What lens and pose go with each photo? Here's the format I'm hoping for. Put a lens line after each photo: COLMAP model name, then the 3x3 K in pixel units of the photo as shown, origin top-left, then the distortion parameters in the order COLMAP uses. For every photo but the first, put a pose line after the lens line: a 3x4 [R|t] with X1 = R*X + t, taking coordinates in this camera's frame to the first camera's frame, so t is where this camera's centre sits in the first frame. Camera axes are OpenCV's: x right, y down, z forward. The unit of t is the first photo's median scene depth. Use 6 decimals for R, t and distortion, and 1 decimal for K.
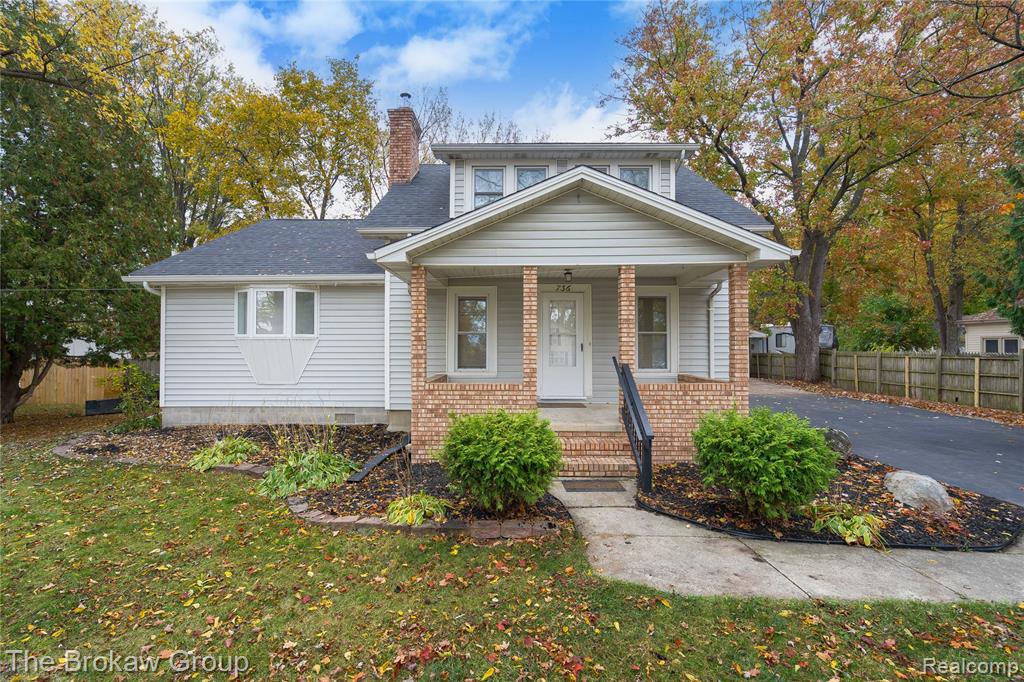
lens RADIAL K [[462.7, 0, 506.6], [0, 462.7, 339.7], [0, 0, 1]] dist [-0.002313, -0.000064]
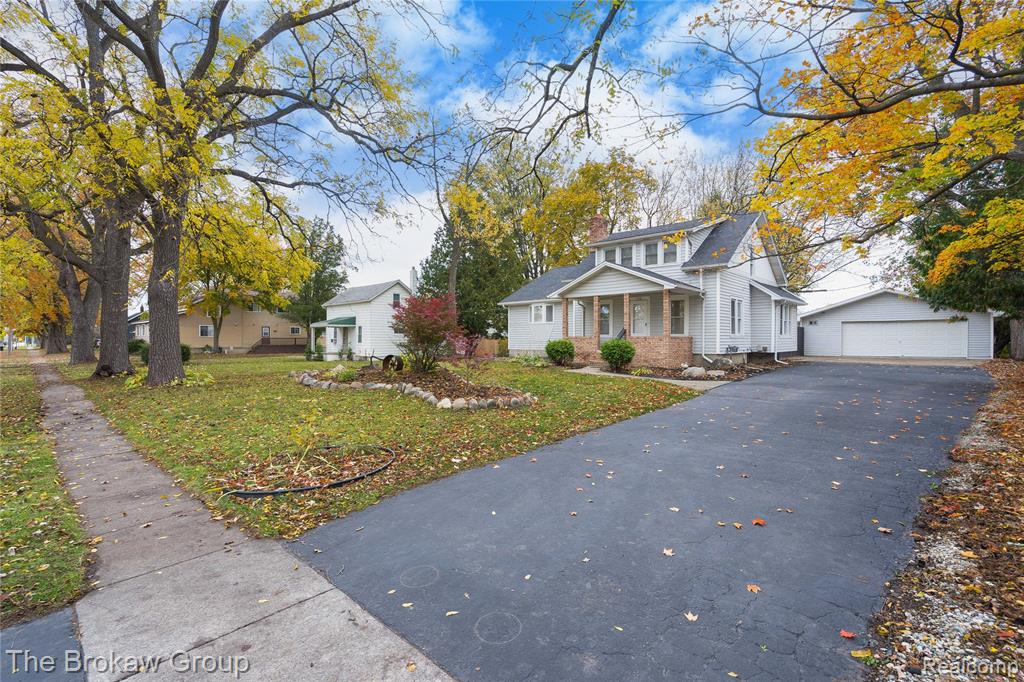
lens RADIAL K [[462.7, 0, 506.6], [0, 462.7, 339.7], [0, 0, 1]] dist [-0.002313, -0.000064]
pose [[0.736457, 0.003377, -0.676476, 1.581123], [0.007741, 0.999880, 0.013418, 0.071124], [0.676440, -0.015118, 0.736342, -1.476241]]
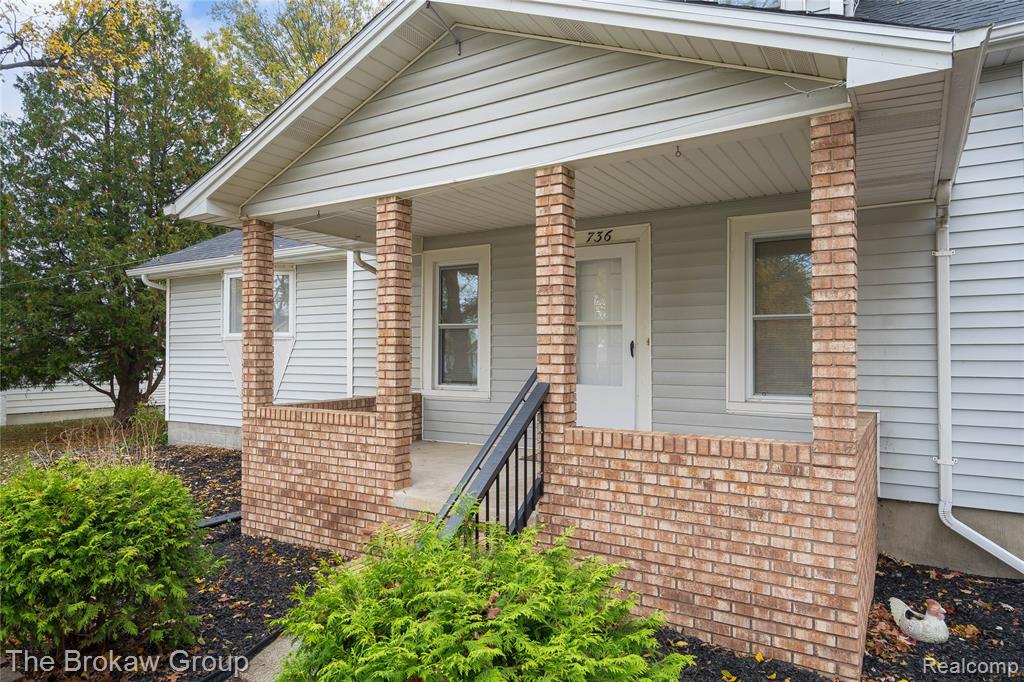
lens RADIAL K [[636.8, 0, 512.0], [0, 636.8, 341.0], [0, 0, 1]] dist [0.006515, 0.000967]
pose [[0.851126, -0.010288, -0.524861, 0.557978], [0.009355, 0.999946, -0.004430, 0.012688], [0.524879, -0.001140, 0.851176, 0.446530]]
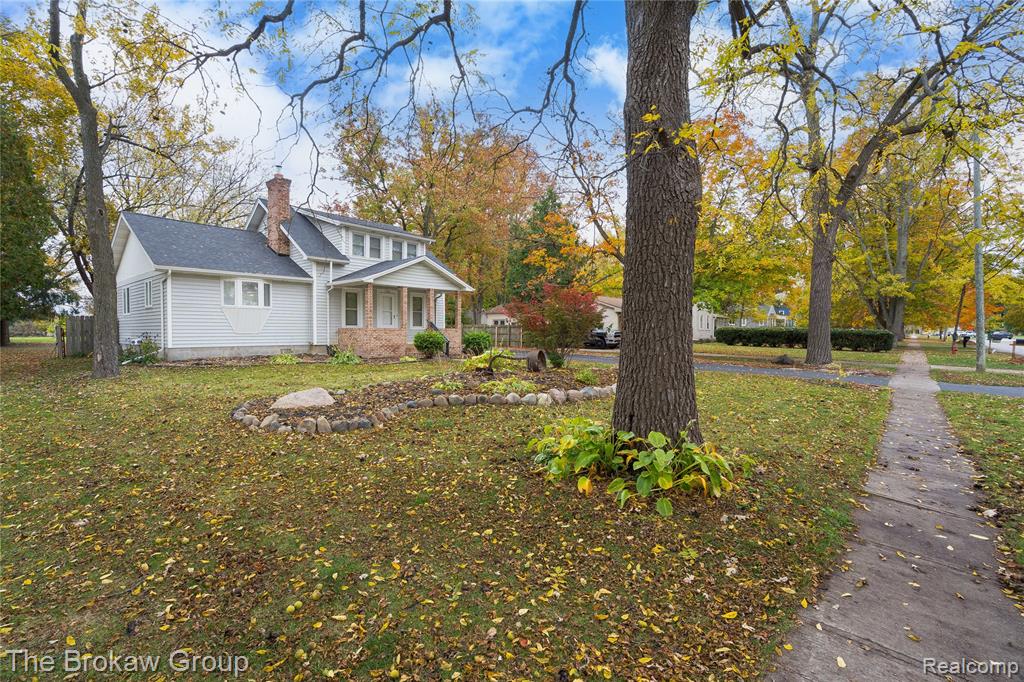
lens RADIAL K [[462.7, 0, 506.6], [0, 462.7, 339.7], [0, 0, 1]] dist [-0.002313, -0.000064]
pose [[0.640221, -0.012360, 0.768091, -1.707562], [-0.013155, 0.999548, 0.027049, 0.080593], [-0.768078, -0.027422, 0.639769, -1.273312]]
